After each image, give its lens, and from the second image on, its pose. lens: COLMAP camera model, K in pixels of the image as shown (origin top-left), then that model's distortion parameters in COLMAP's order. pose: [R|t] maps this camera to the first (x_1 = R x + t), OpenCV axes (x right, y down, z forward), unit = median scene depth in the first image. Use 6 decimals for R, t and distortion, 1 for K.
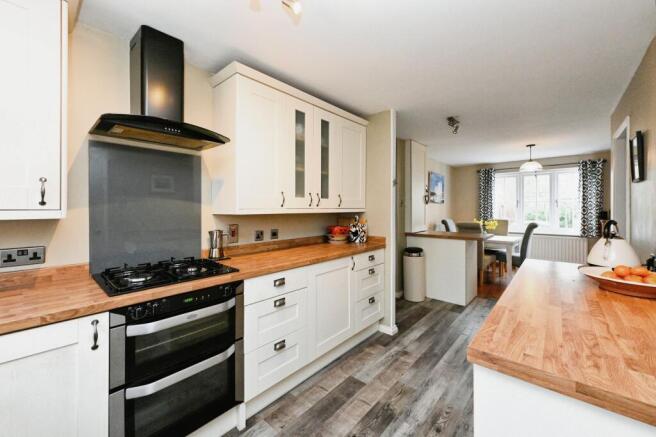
lens RADIAL K [[261.0, 0, 326.4], [0, 261.0, 205.1], [0, 0, 1]] dist [0.001388, 0.000006]
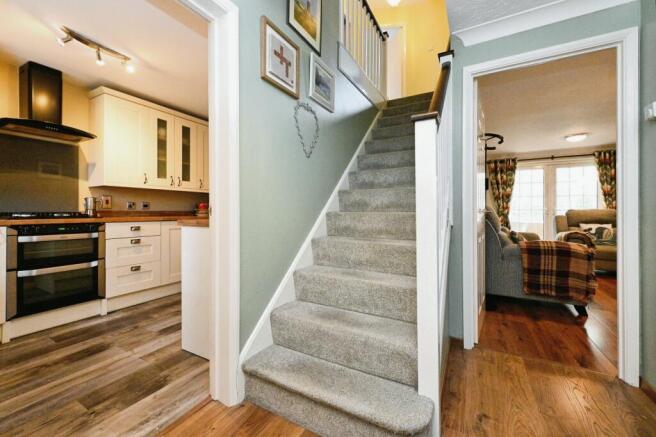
lens RADIAL K [[265.1, 0, 327.5], [0, 265.1, 208.4], [0, 0, 1]] dist [0.001507, -0.000321]
pose [[0.973211, 0.000670, 0.229913, 0.514408], [-0.000463, 0.999999, -0.000954, 0.154911], [-0.229914, 0.000822, 0.973211, -0.734544]]
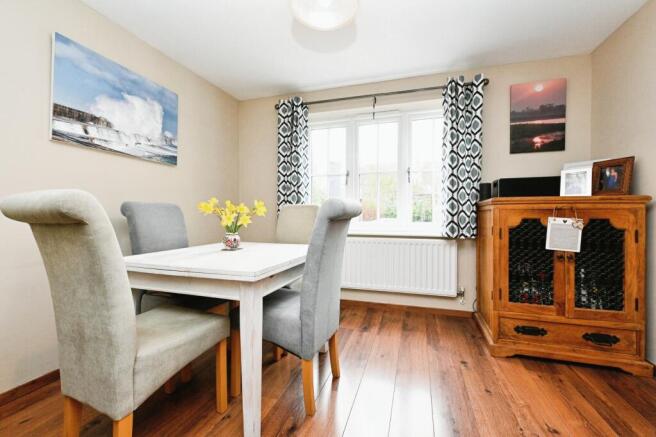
lens RADIAL K [[262.6, 0, 327.3], [0, 262.6, 217.1], [0, 0, 1]] dist [0.002149, -0.000061]
pose [[0.922209, -0.007621, 0.386616, 1.500276], [-0.002903, 0.999641, 0.026630, 0.177793], [-0.386680, -0.025681, 0.921856, 1.640015]]
